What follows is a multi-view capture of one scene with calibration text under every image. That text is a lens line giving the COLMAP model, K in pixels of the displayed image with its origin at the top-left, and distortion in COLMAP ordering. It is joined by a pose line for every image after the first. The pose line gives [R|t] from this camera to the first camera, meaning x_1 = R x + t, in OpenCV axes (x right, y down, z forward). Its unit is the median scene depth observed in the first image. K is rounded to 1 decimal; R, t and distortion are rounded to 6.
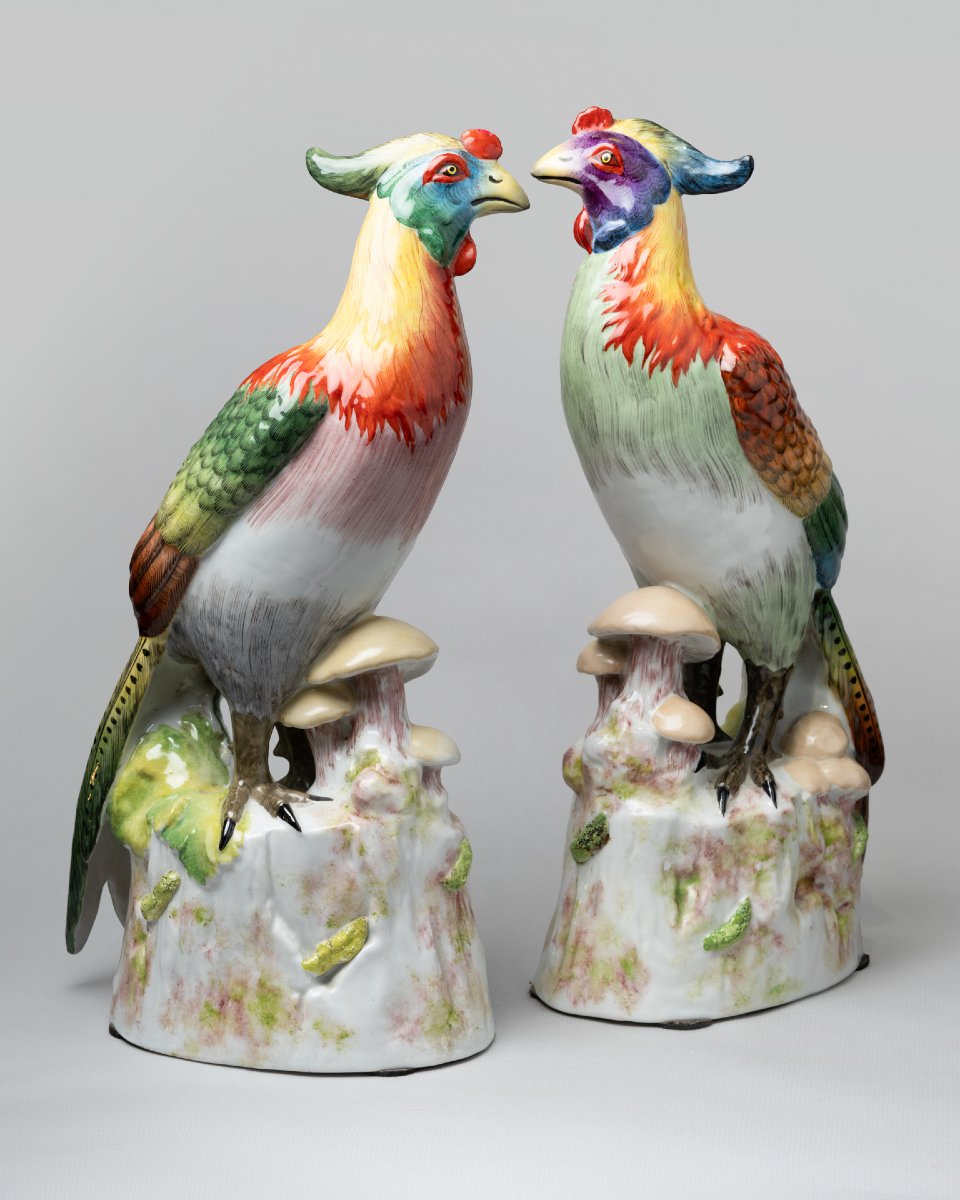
lens RADIAL K [[3742.3, 0, 480.0], [0, 3742.3, 600.0], [0, 0, 1]] dist [0.062212, 1.042385]
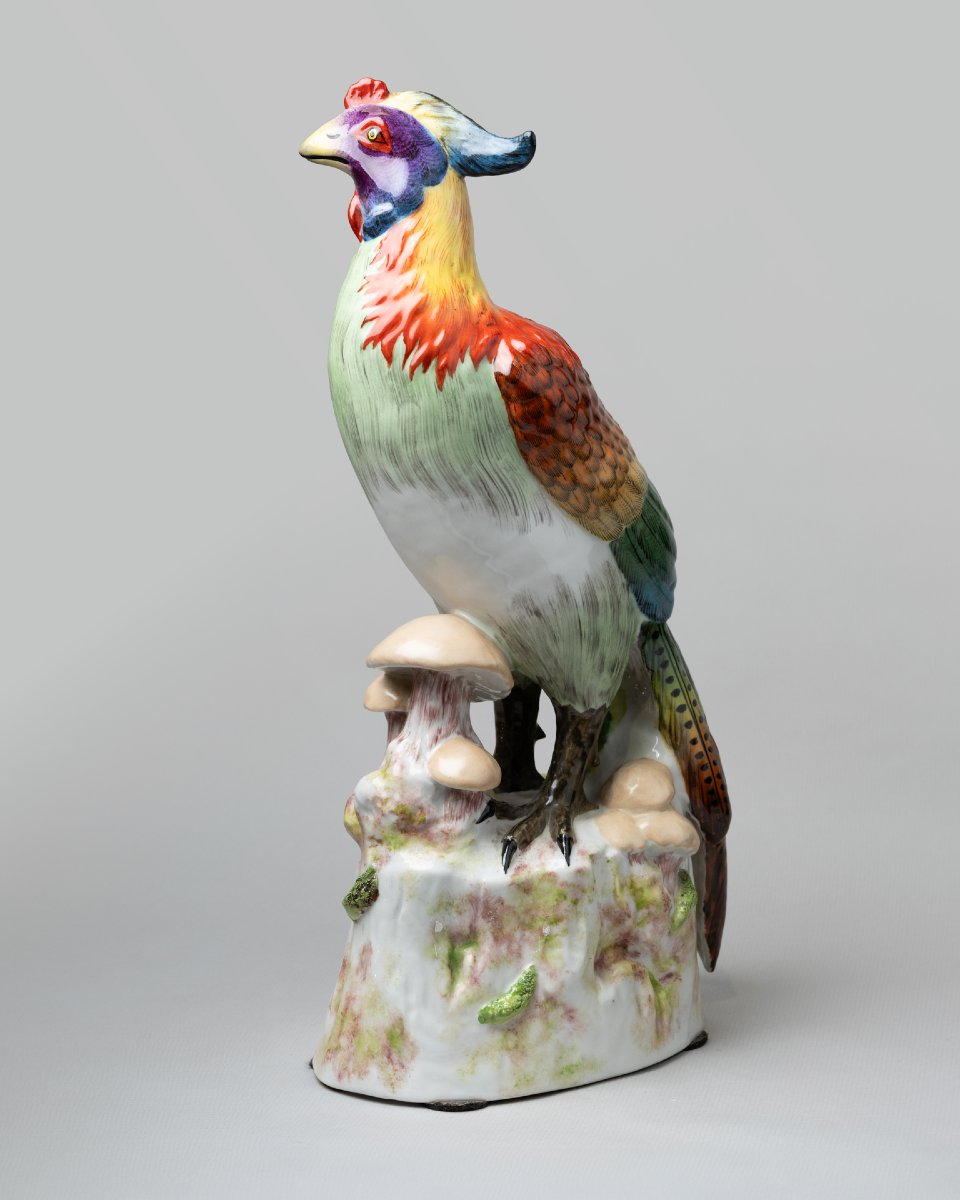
lens RADIAL K [[3742.3, 0, 480.0], [0, 3742.3, 600.0], [0, 0, 1]] dist [0.062212, 1.042385]
pose [[0.991114, 0.018174, -0.131770, 0.175451], [-0.019493, 0.999772, -0.008721, 0.000577], [0.131581, 0.011212, 0.991242, 0.114571]]
